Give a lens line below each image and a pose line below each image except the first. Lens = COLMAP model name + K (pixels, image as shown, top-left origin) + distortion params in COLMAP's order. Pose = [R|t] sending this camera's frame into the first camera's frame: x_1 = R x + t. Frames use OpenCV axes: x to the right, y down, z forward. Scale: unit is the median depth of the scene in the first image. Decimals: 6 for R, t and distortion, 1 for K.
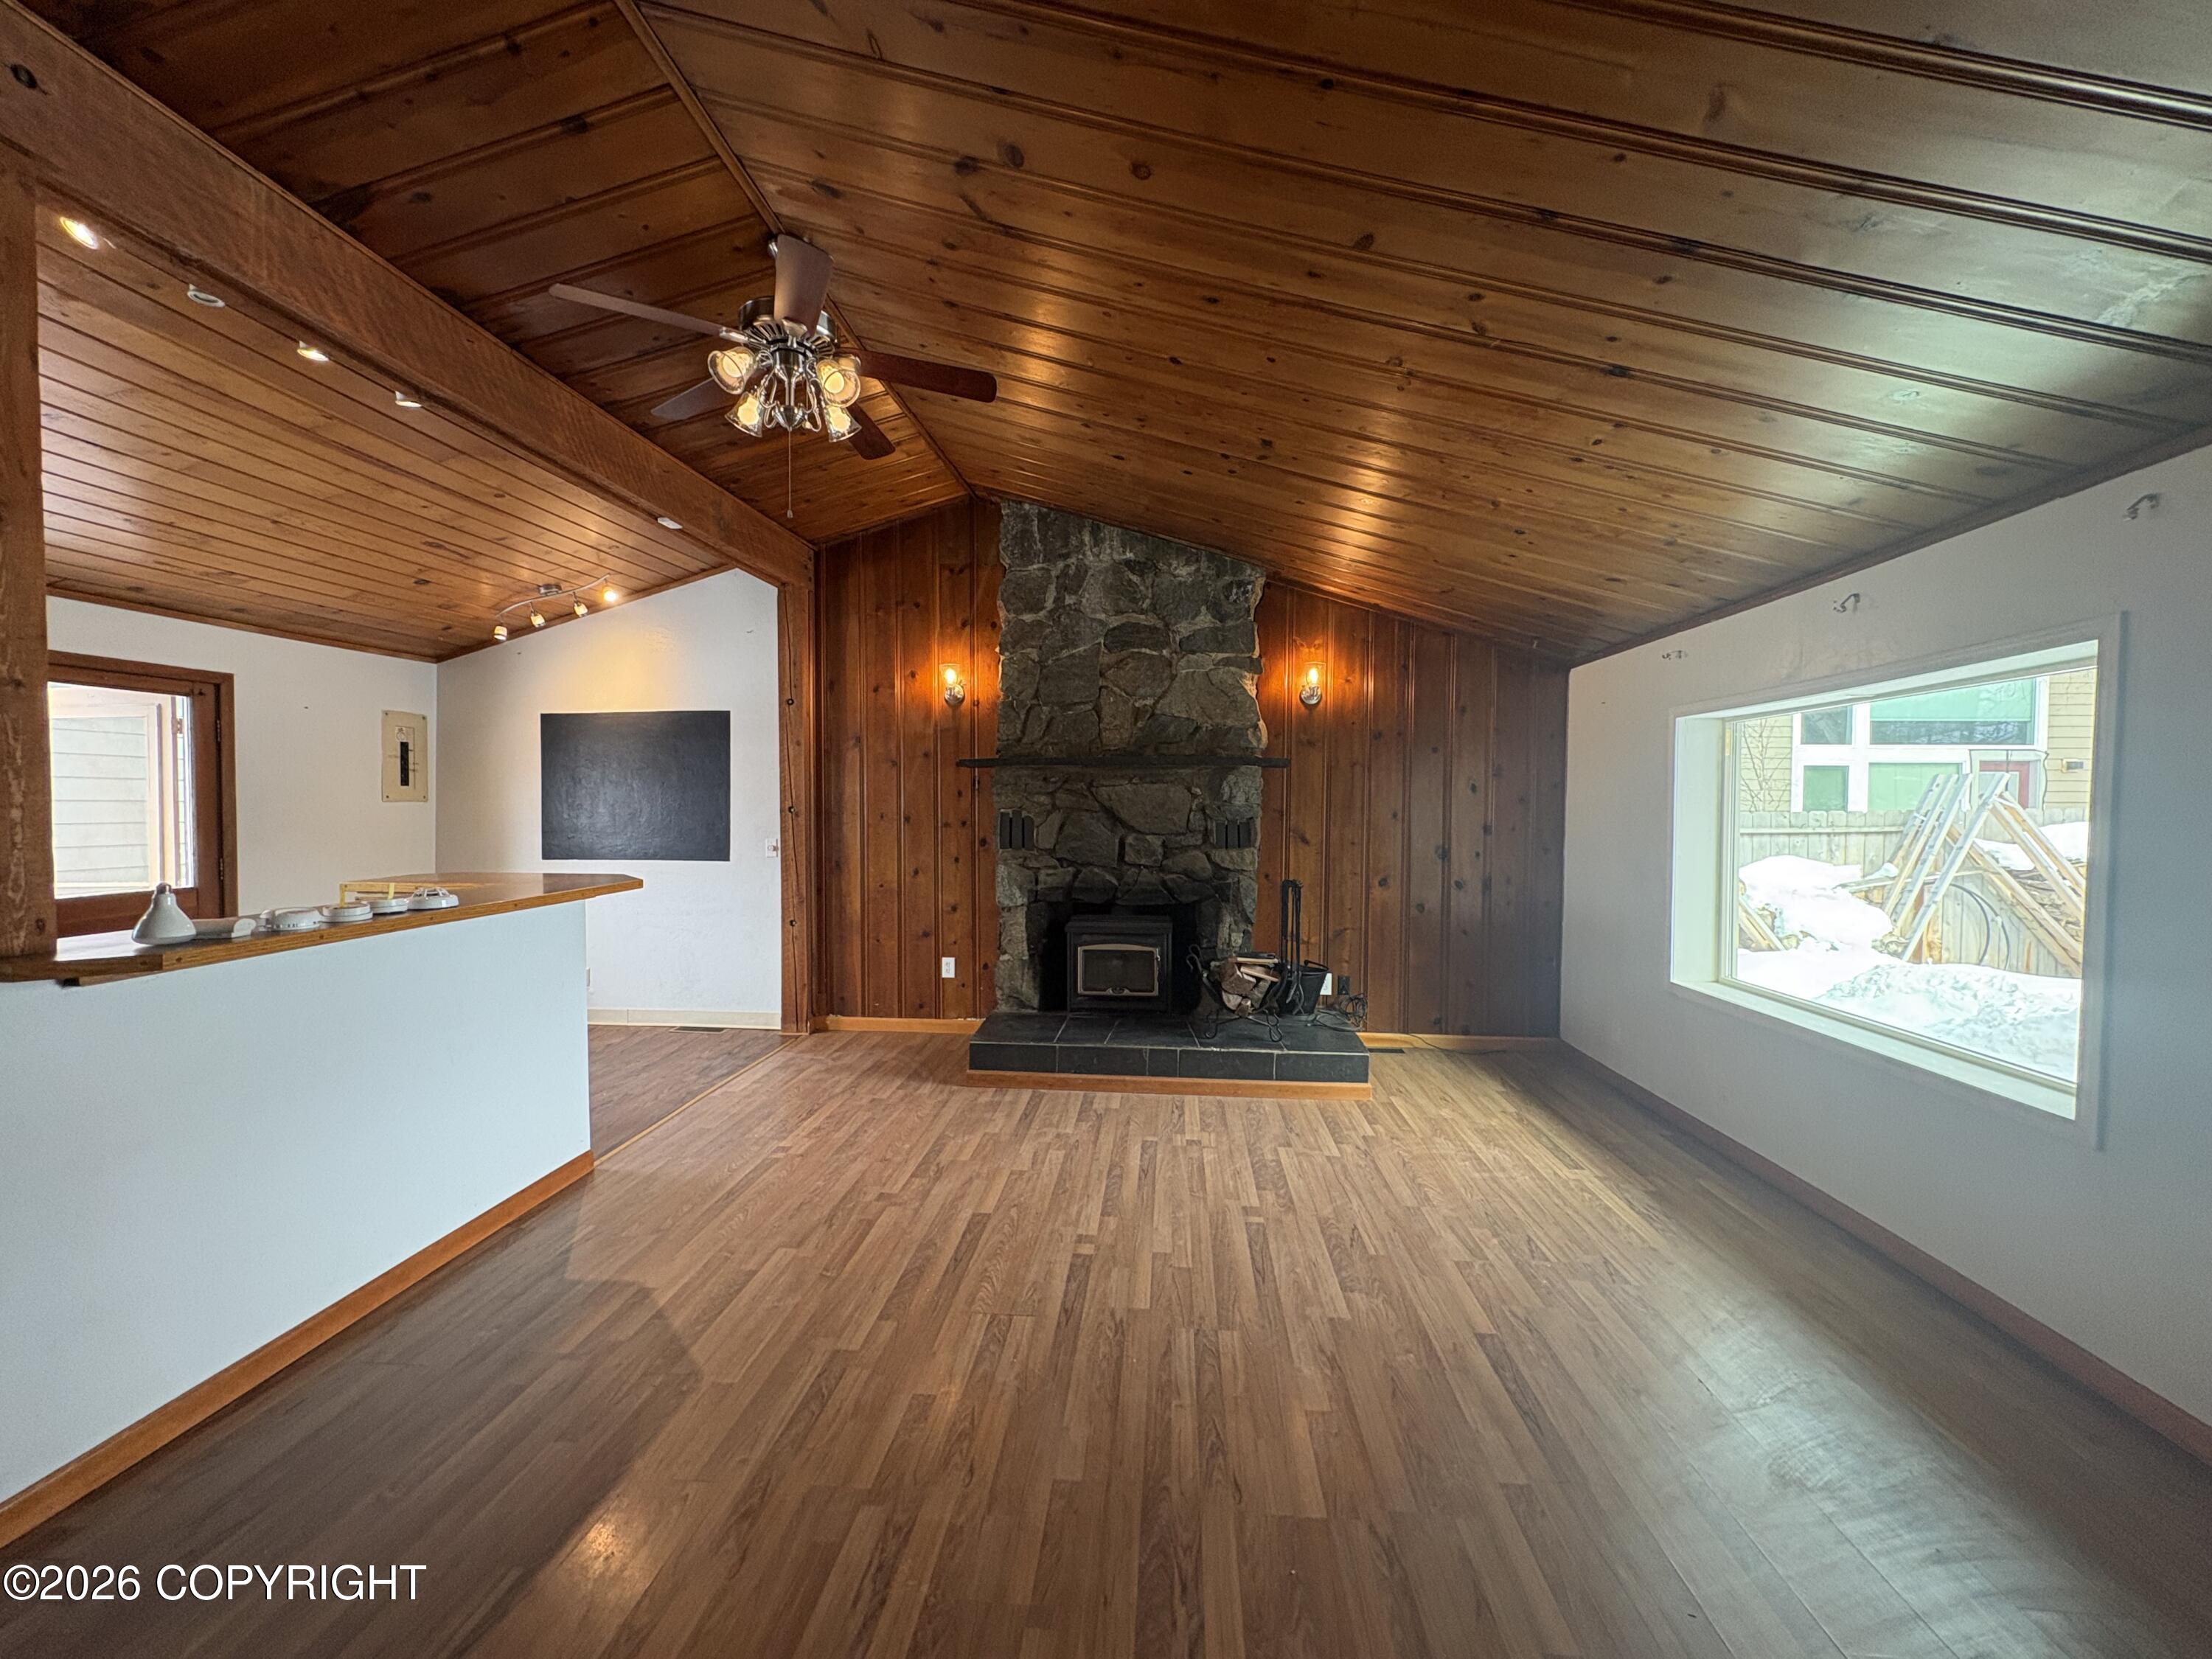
lens RADIAL K [[875.8, 0, 1096.0], [0, 875.8, 819.9], [0, 0, 1]] dist [0.001949, -0.000148]
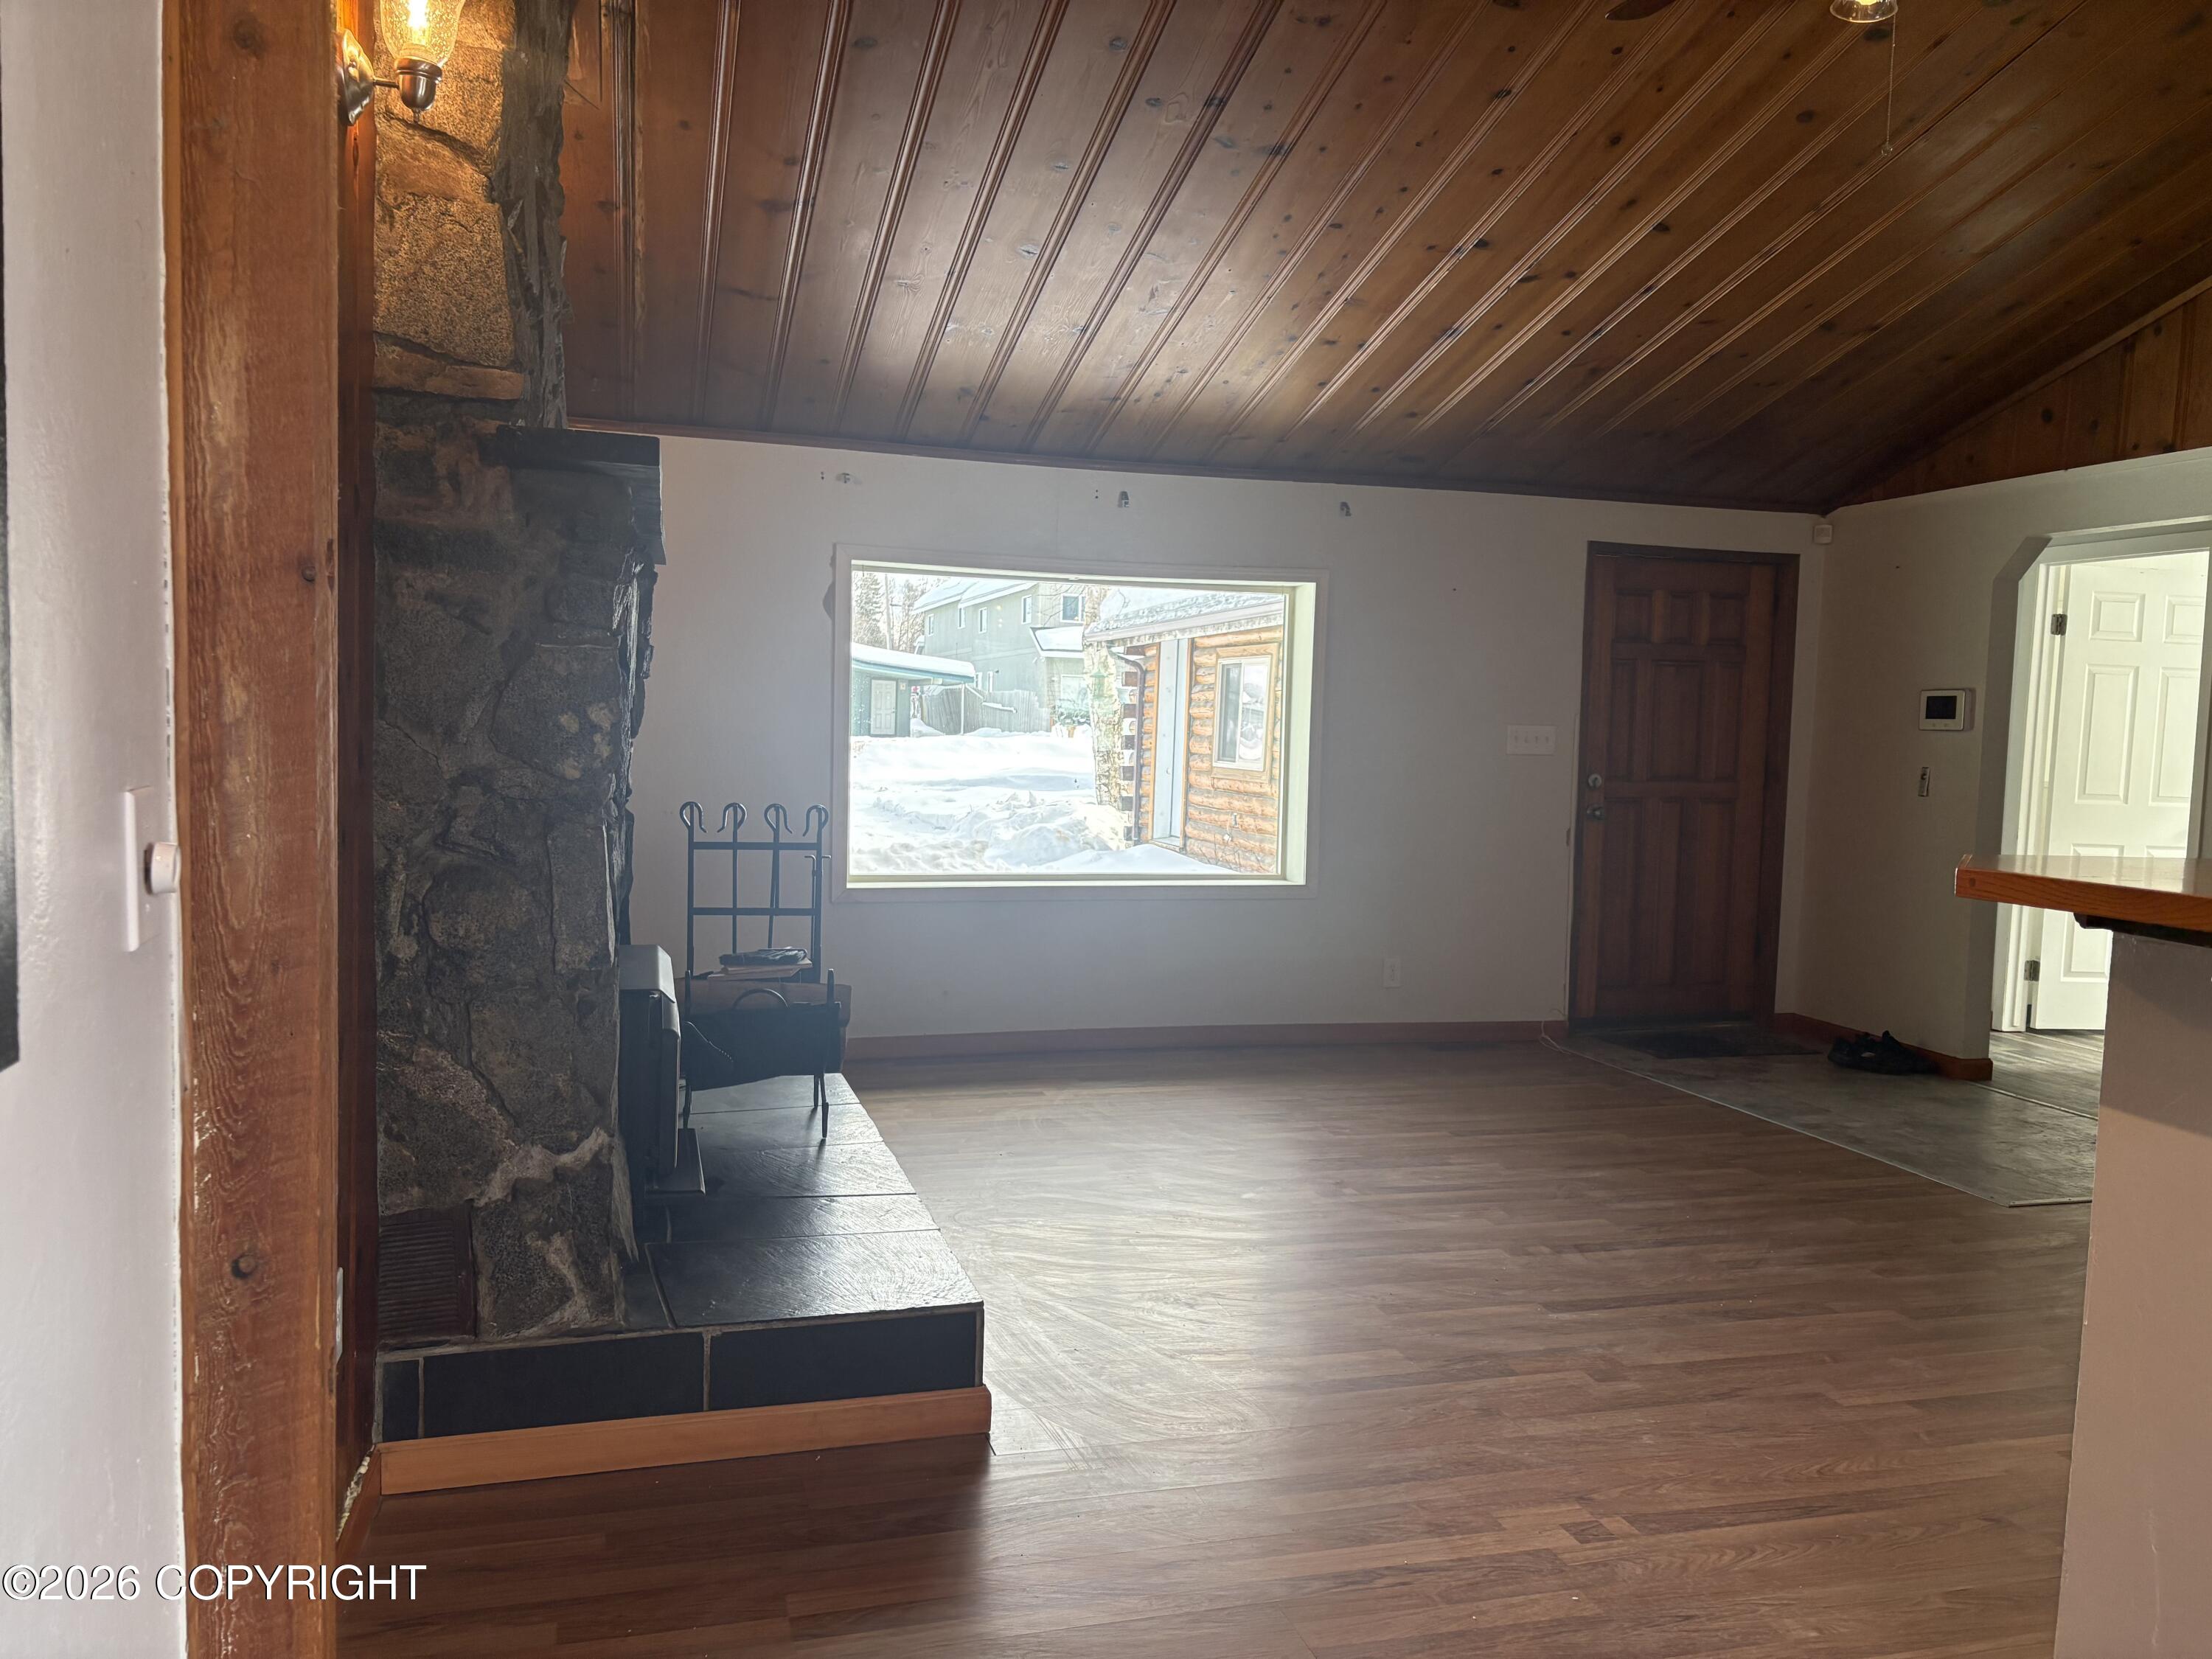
lens RADIAL K [[1664.2, 0, 1129.0], [0, 1664.2, 842.7], [0, 0, 1]] dist [0.047297, -0.048014]
pose [[-0.357668, -0.085205, 0.929954, -0.385296], [-0.006507, 0.996032, 0.088756, 0.001834], [-0.933826, 0.025695, -0.356803, 0.585593]]
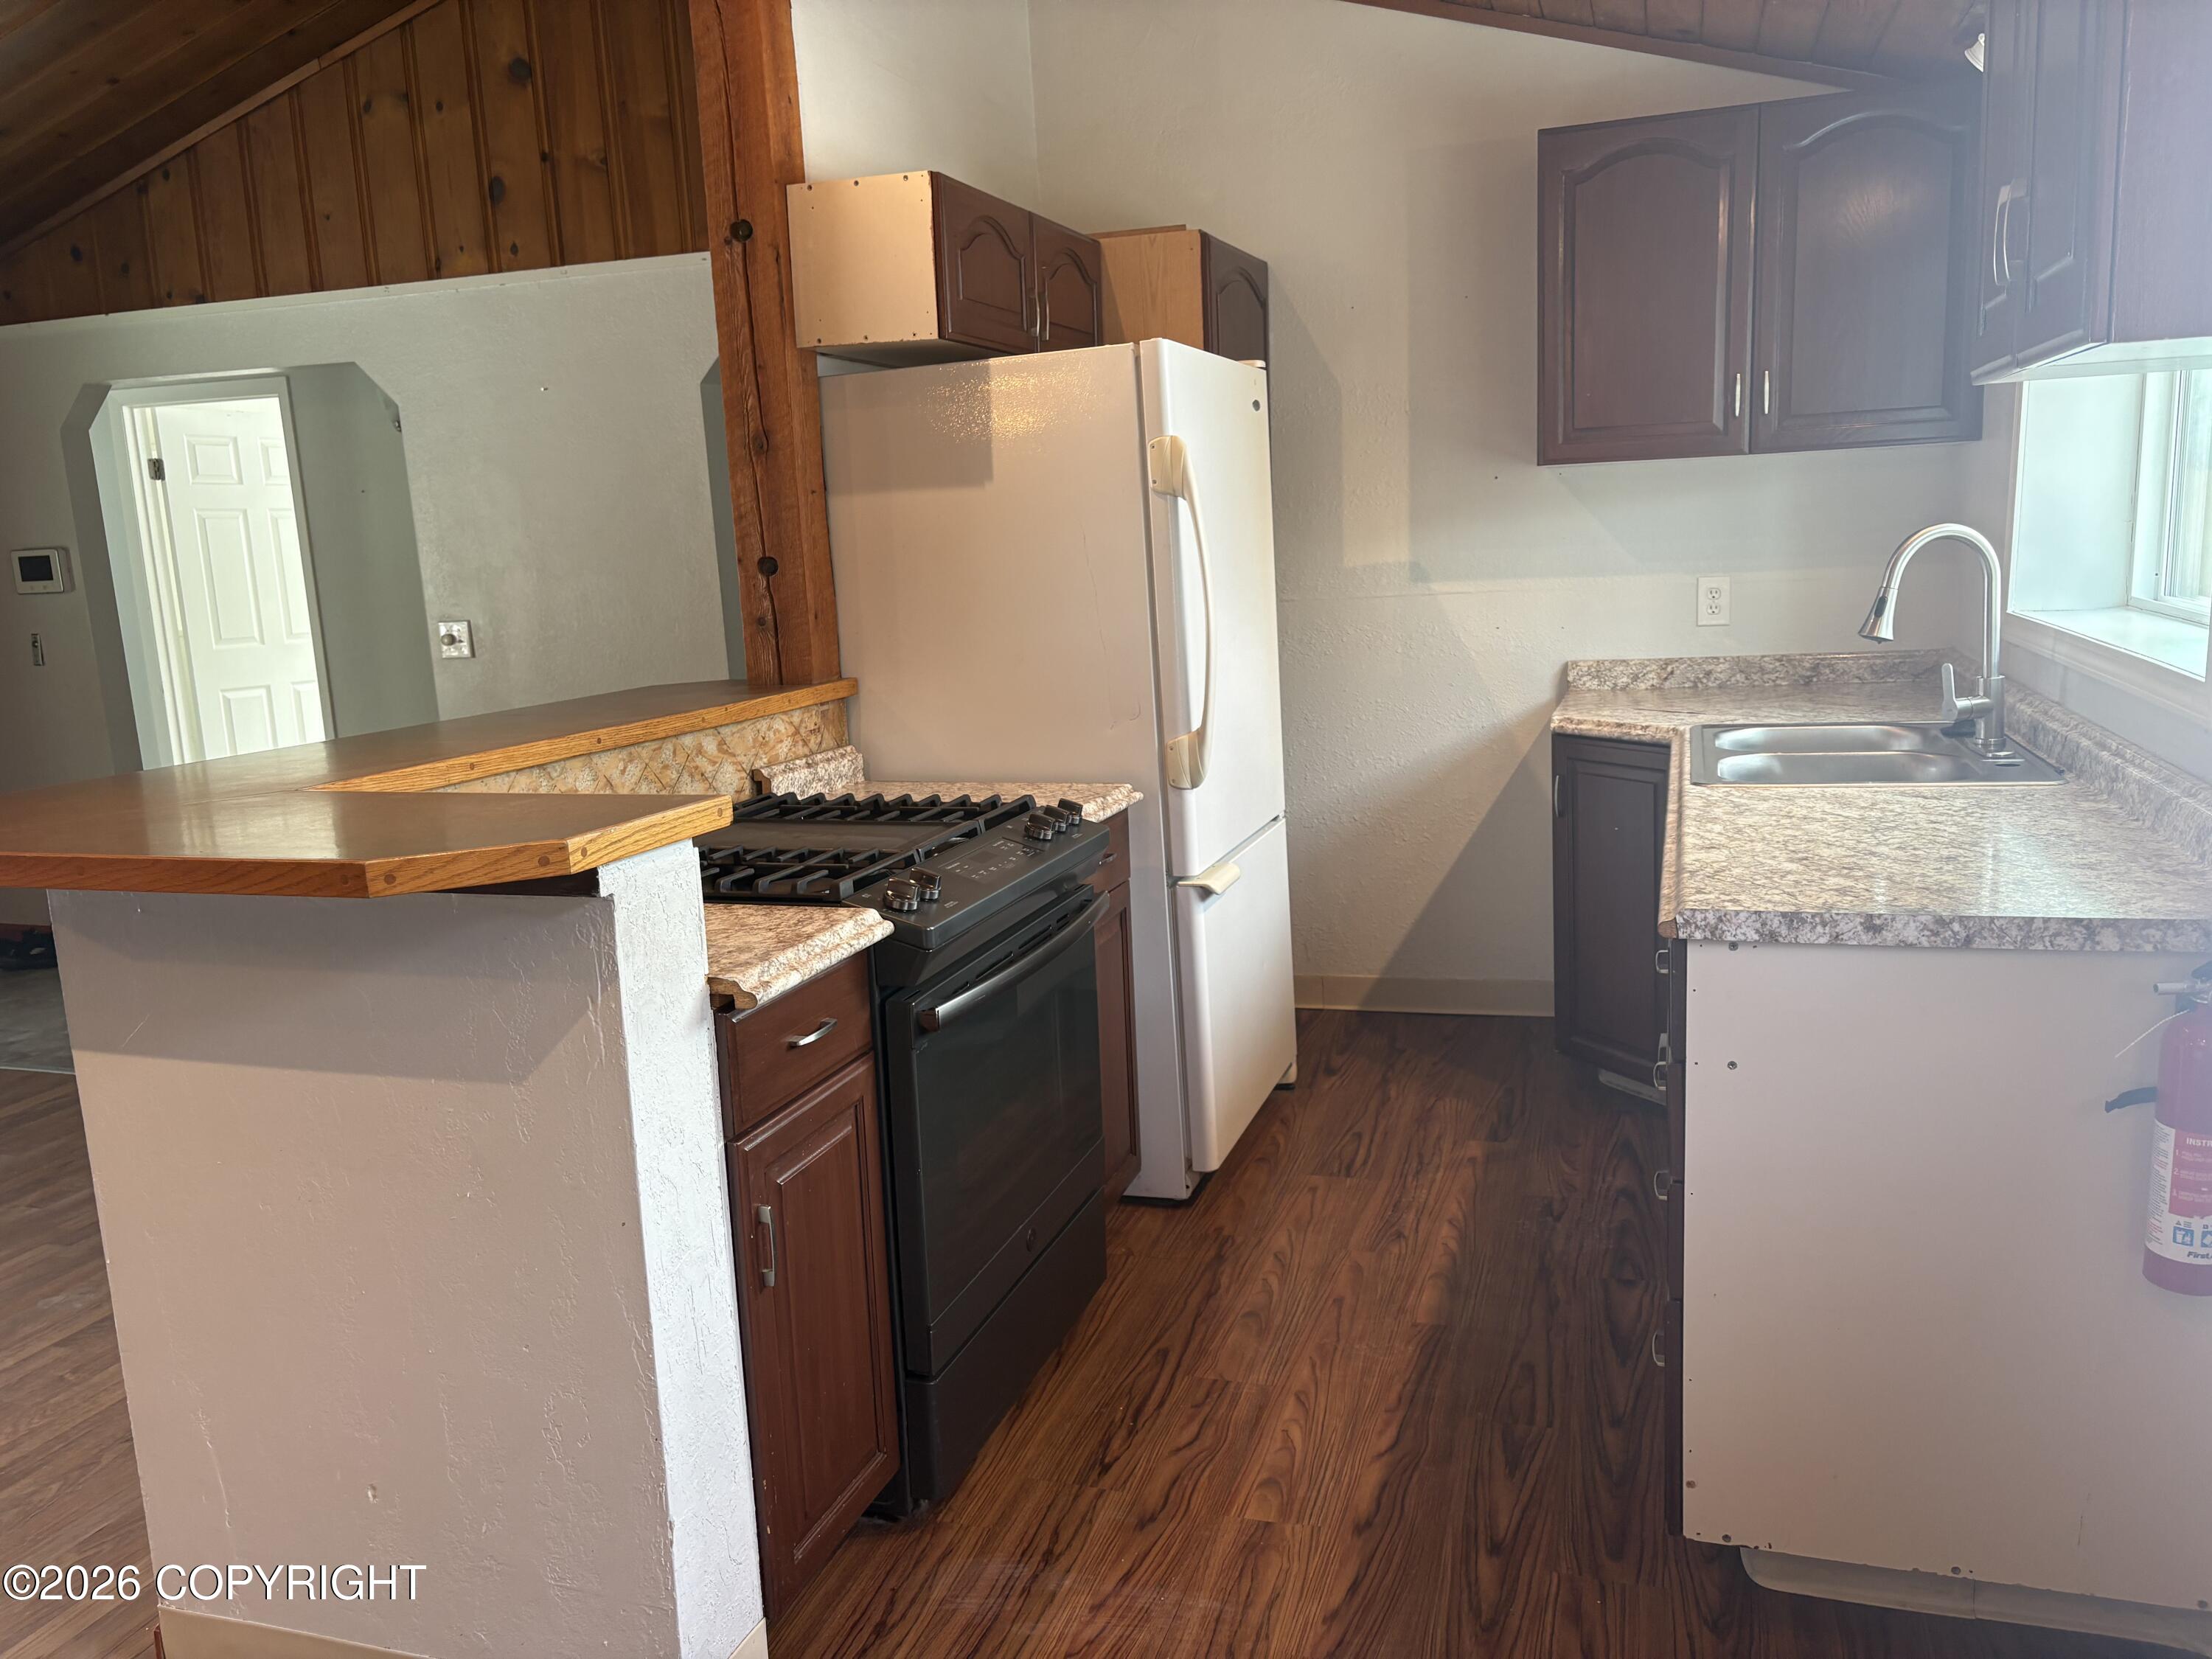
lens RADIAL K [[1664.2, 0, 1105.9], [0, 1664.2, 832.0], [0, 0, 1]] dist [0.047297, -0.048014]
pose [[-0.969278, -0.006722, 0.245875, -0.413057], [0.046757, 0.976364, 0.211015, -0.013235], [-0.241482, 0.216029, -0.946054, 0.555428]]
